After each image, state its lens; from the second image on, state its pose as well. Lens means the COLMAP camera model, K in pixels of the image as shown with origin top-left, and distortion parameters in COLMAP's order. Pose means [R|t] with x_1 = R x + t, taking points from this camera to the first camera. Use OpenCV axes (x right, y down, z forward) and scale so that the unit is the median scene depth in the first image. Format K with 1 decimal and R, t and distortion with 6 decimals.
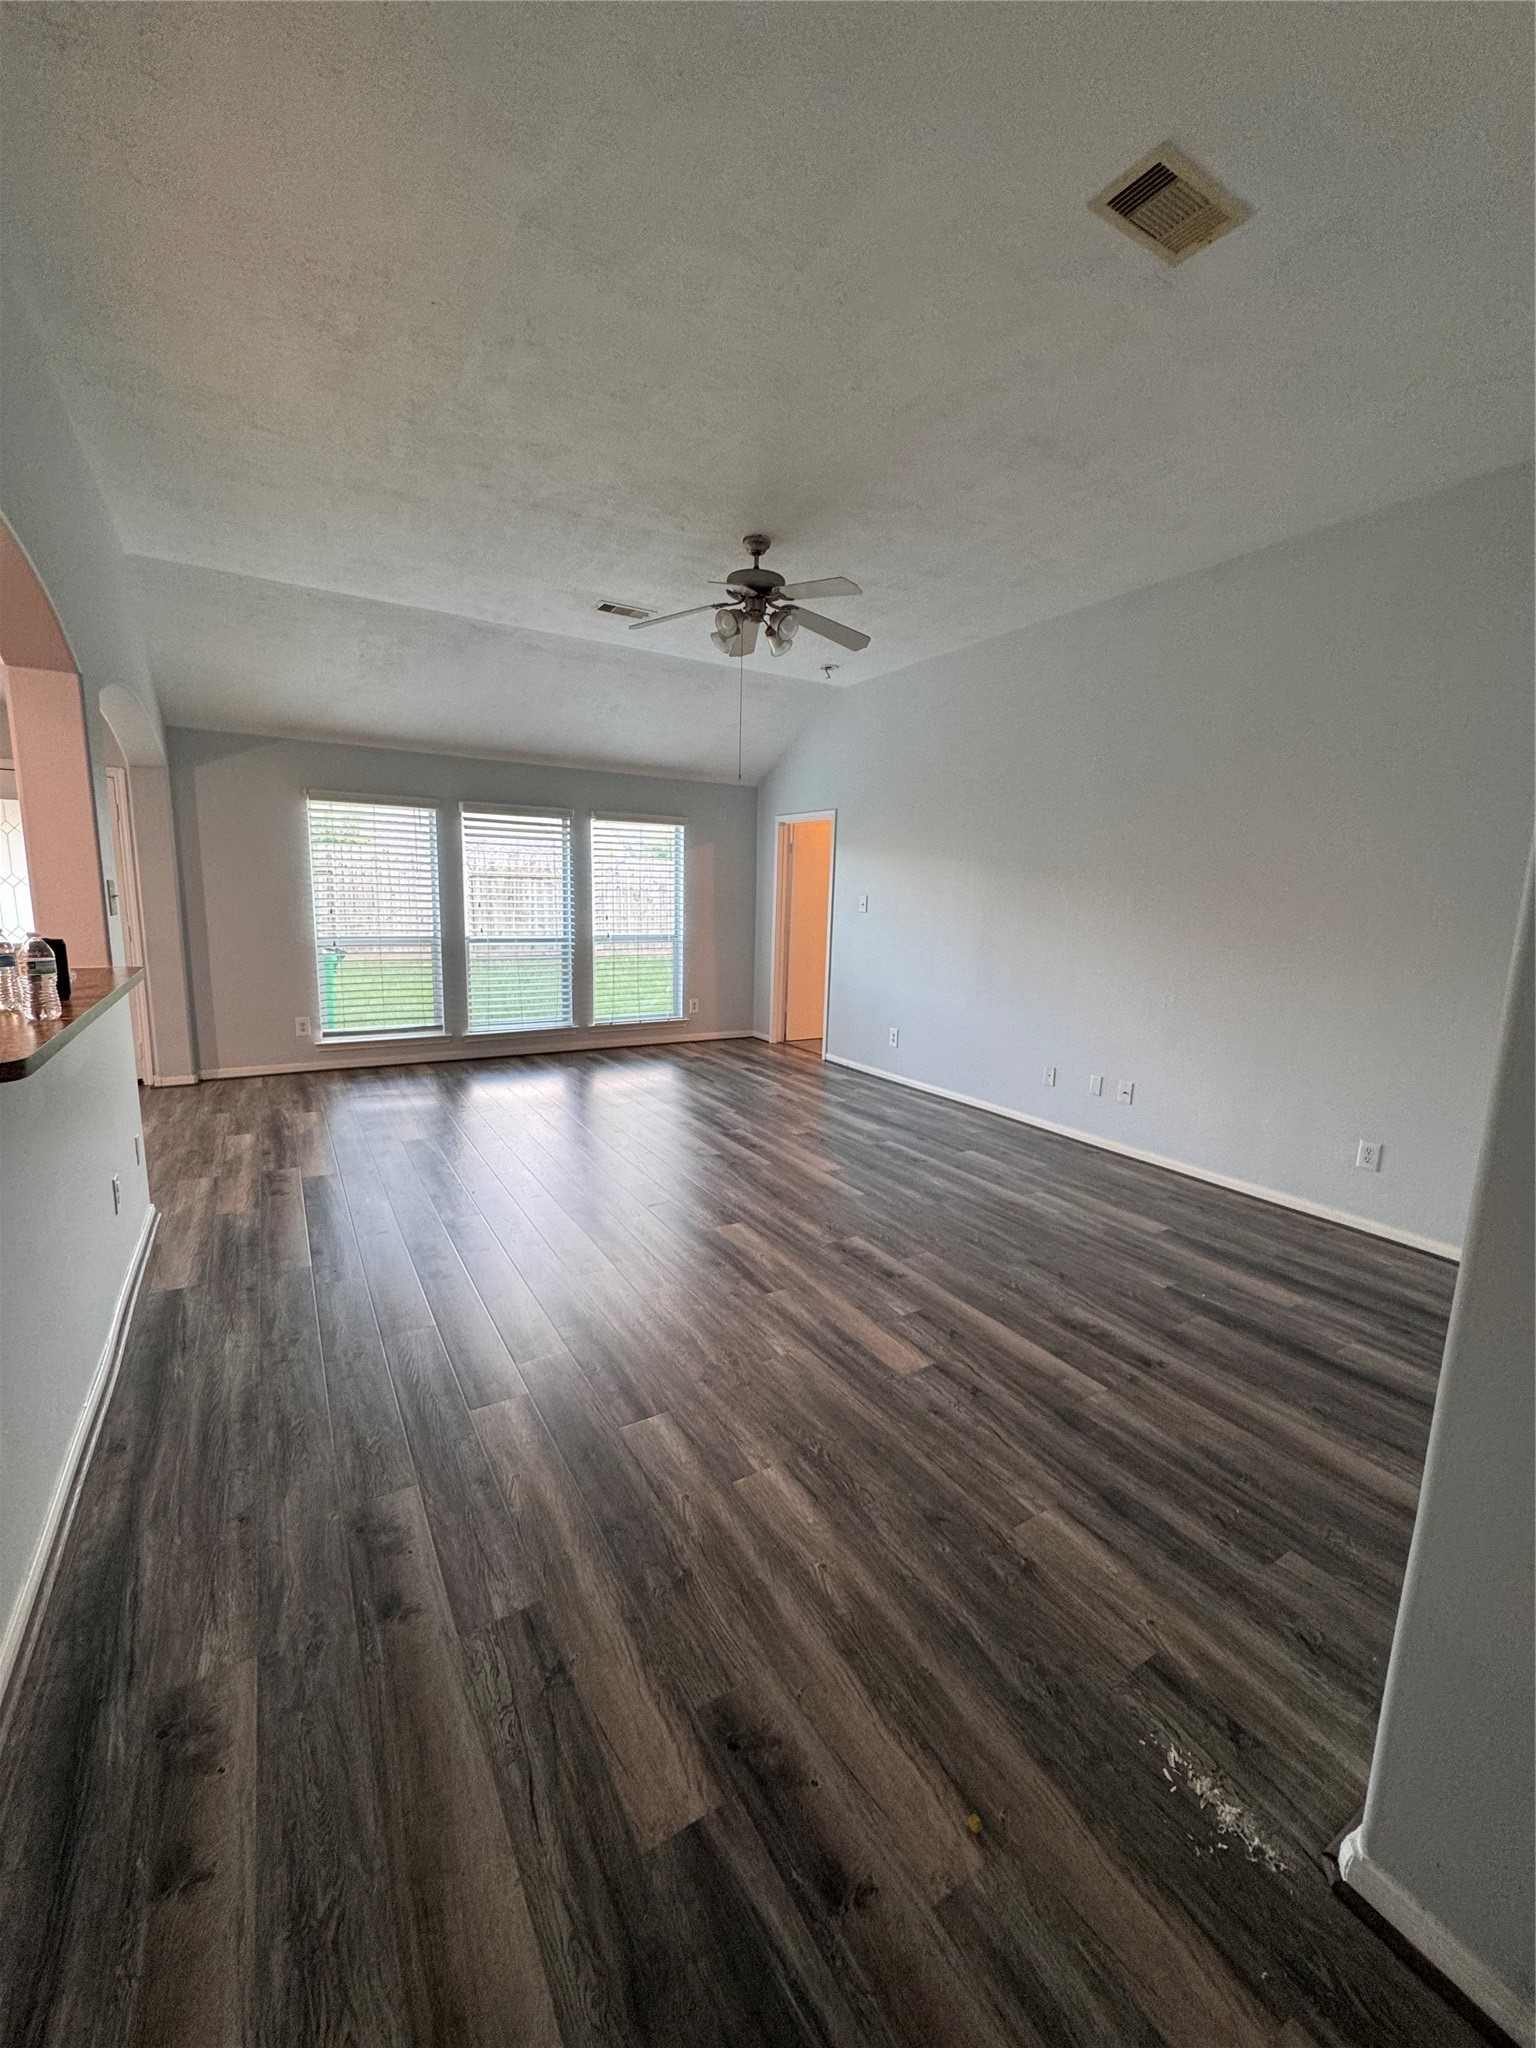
lens RADIAL K [[818.8, 0, 775.5], [0, 818.8, 1028.4], [0, 0, 1]] dist [0.000079, 0.000275]
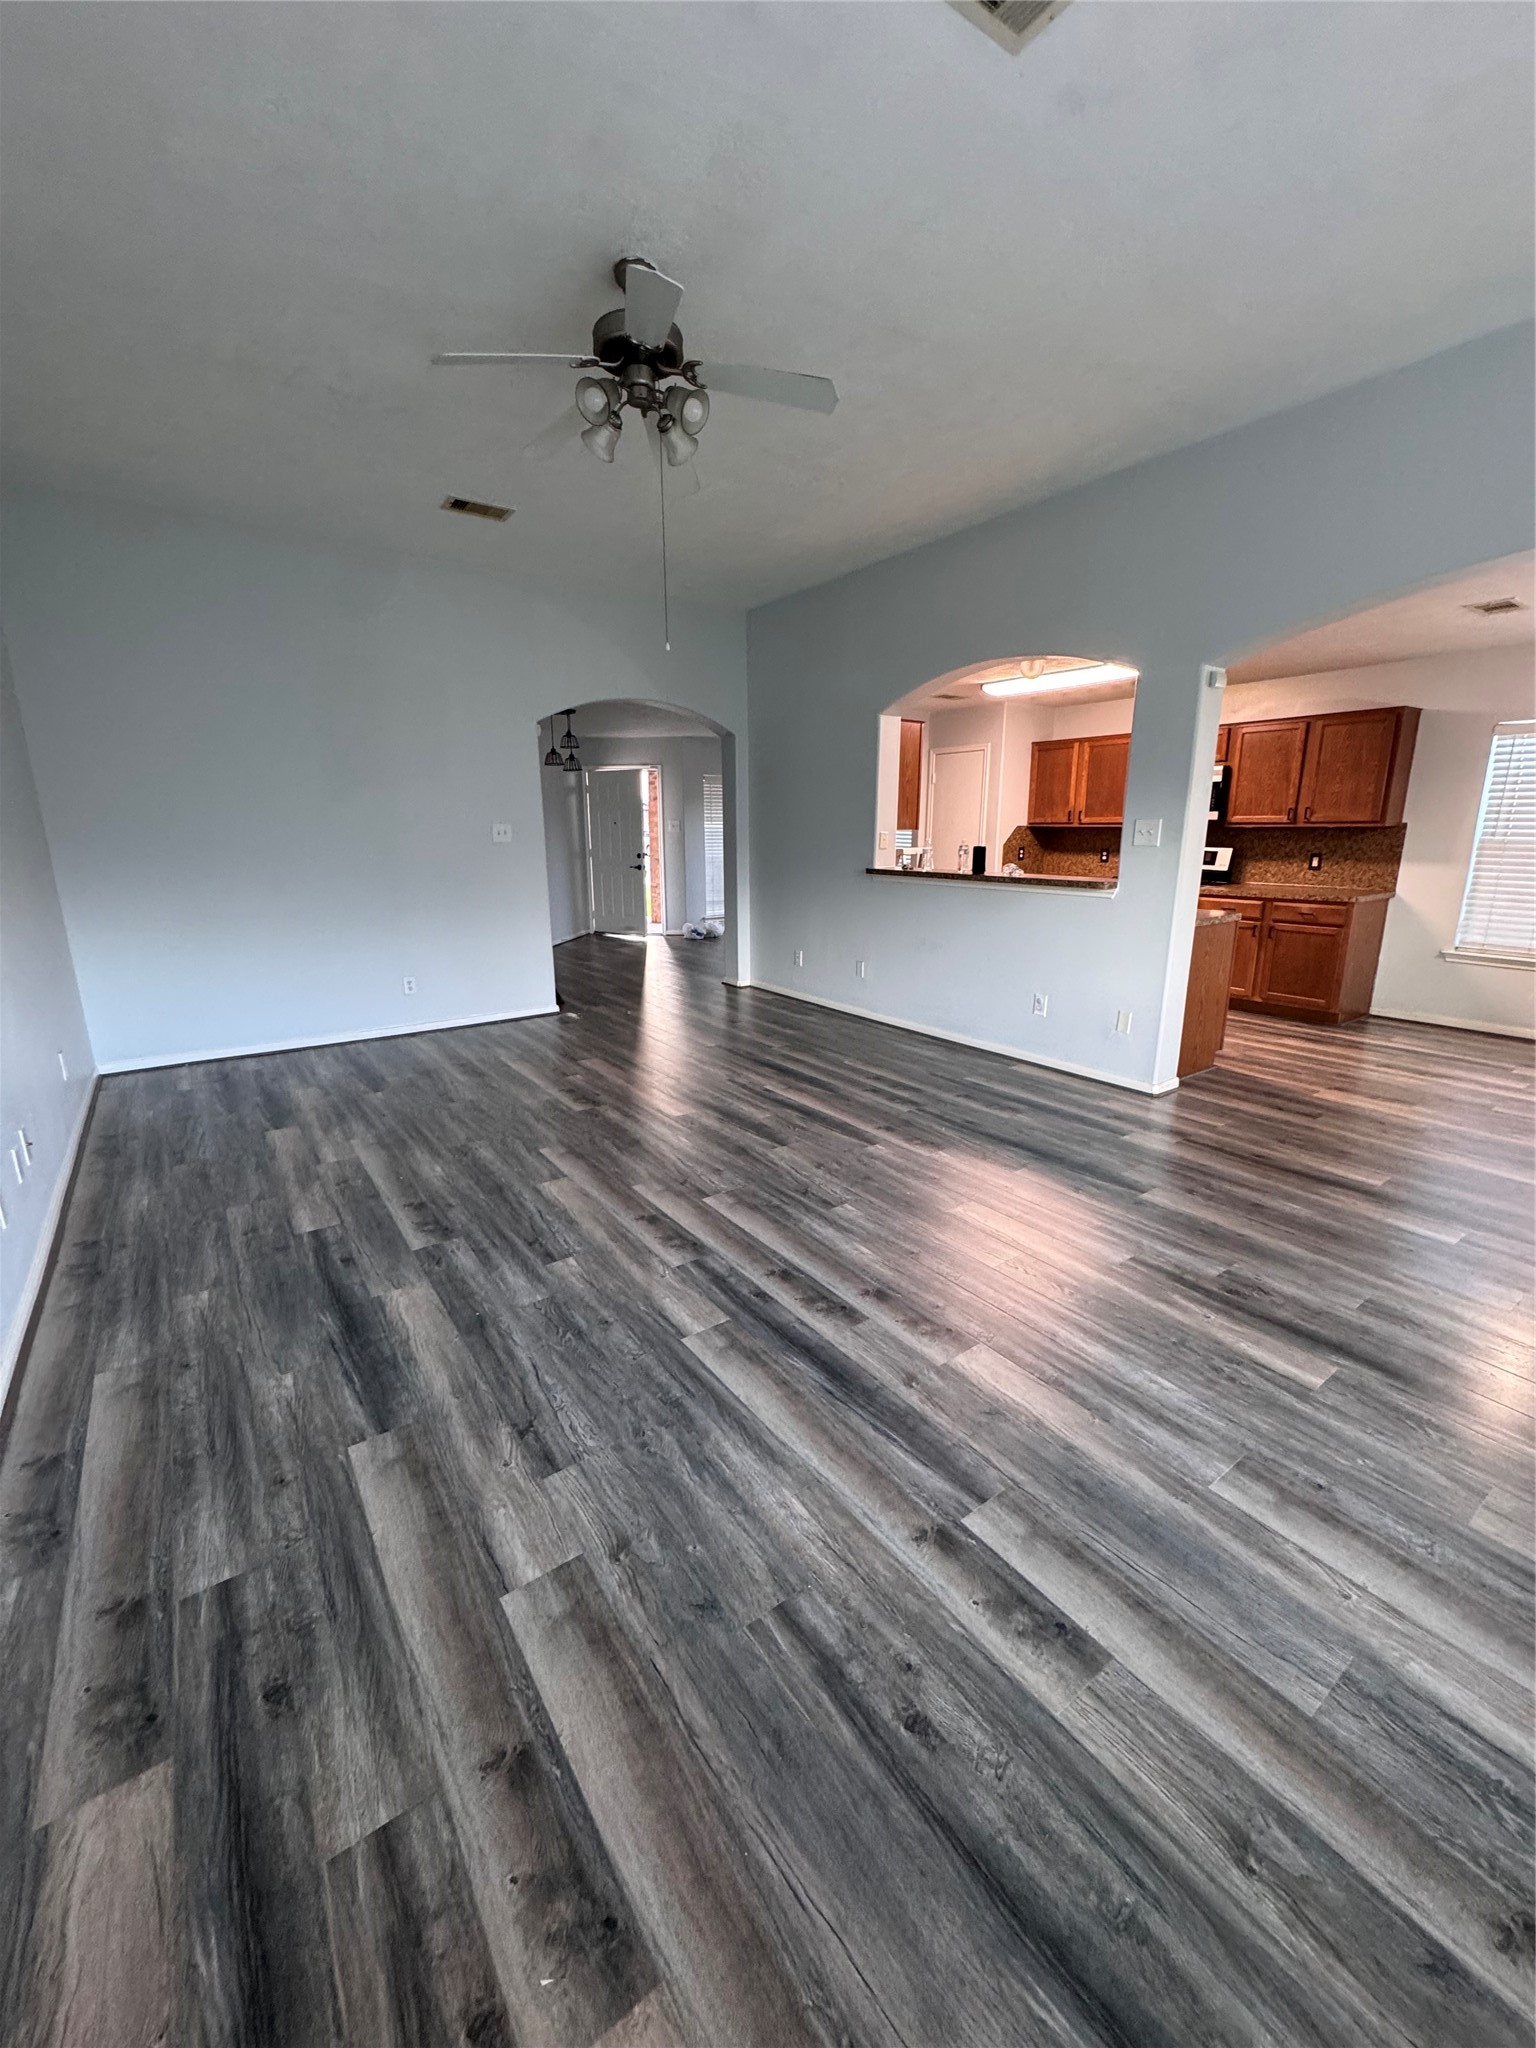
lens RADIAL K [[818.8, 0, 774.2], [0, 818.8, 1015.9], [0, 0, 1]] dist [0.000079, 0.000275]
pose [[-0.997384, -0.003048, -0.072222, -0.078497], [-0.030735, 0.922187, 0.385522, -0.266523], [0.065427, 0.386733, -0.919868, 1.609514]]
